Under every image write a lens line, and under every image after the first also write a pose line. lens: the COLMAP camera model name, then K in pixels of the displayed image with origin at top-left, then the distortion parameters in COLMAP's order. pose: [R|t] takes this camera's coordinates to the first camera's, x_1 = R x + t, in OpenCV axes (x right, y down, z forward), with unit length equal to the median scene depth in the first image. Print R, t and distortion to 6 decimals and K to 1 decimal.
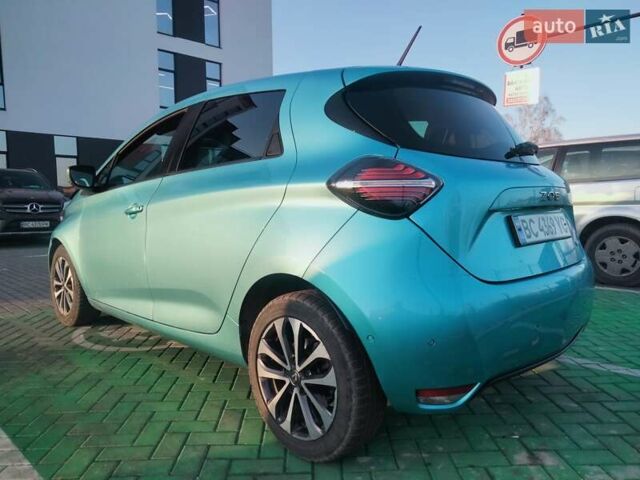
lens RADIAL K [[490.6, 0, 324.0], [0, 490.6, 238.5], [0, 0, 1]] dist [0.030025, -0.003193]
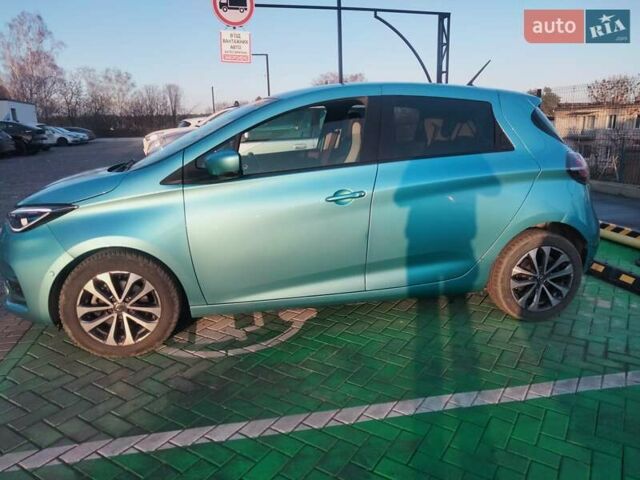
lens RADIAL K [[490.6, 0, 324.0], [0, 490.6, 238.5], [0, 0, 1]] dist [0.030025, -0.003193]
pose [[0.553342, -0.196991, 0.809325, -0.549784], [0.077672, 0.979602, 0.185332, -0.072570], [-0.829325, -0.039690, 0.557356, 0.191507]]
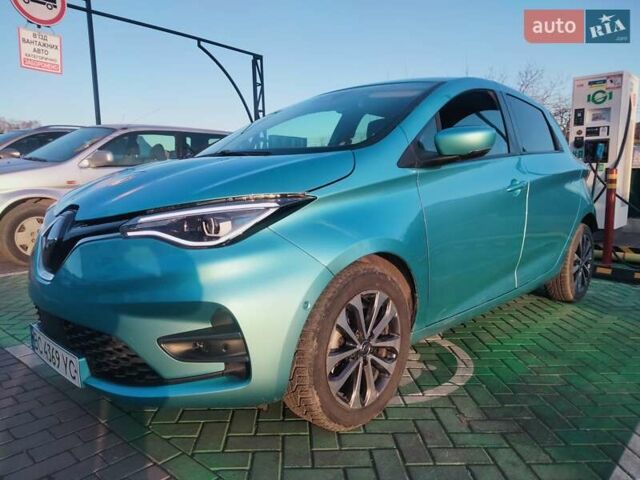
lens RADIAL K [[490.6, 0, 324.0], [0, 490.6, 238.5], [0, 0, 1]] dist [0.030025, -0.003193]
pose [[-0.043307, -0.120874, 0.991723, -0.589240], [0.085270, 0.988585, 0.124215, -0.047812], [-0.995416, 0.089944, -0.032506, 0.613235]]
